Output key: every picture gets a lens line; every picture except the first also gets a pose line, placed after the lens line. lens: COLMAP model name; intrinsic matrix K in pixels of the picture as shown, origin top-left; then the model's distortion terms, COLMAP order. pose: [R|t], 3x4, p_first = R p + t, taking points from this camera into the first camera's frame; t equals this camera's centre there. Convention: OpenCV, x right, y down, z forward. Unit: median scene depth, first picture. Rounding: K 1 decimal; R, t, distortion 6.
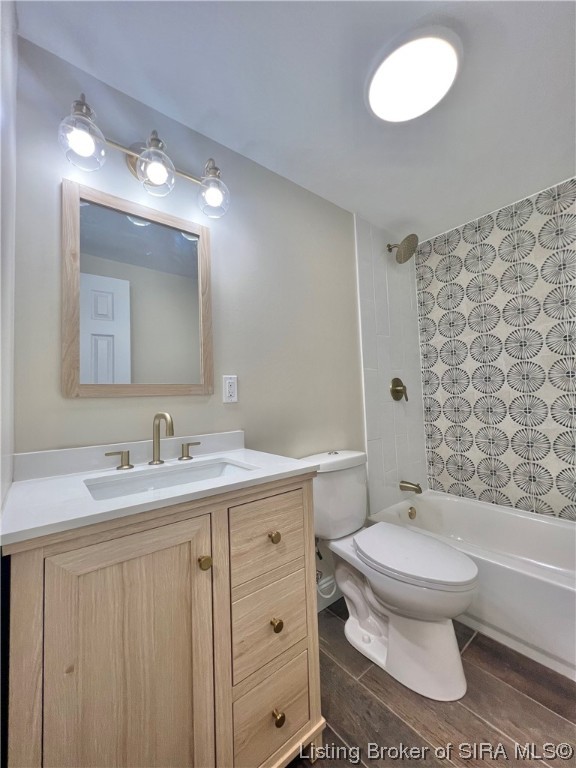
lens RADIAL K [[308.3, 0, 287.1], [0, 308.3, 381.6], [0, 0, 1]] dist [-0.000695, 0.000525]
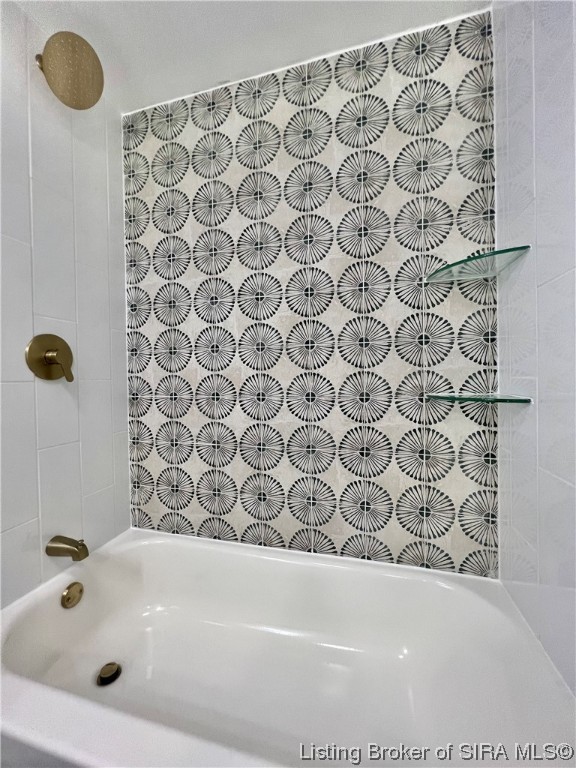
lens RADIAL K [[308.3, 0, 287.1], [0, 308.3, 381.6], [0, 0, 1]] dist [-0.000695, 0.000525]
pose [[0.811977, 0.016107, 0.583468, 0.385646], [-0.041541, 0.998679, 0.030241, 0.033516], [-0.582210, -0.048793, 0.811573, 0.376052]]
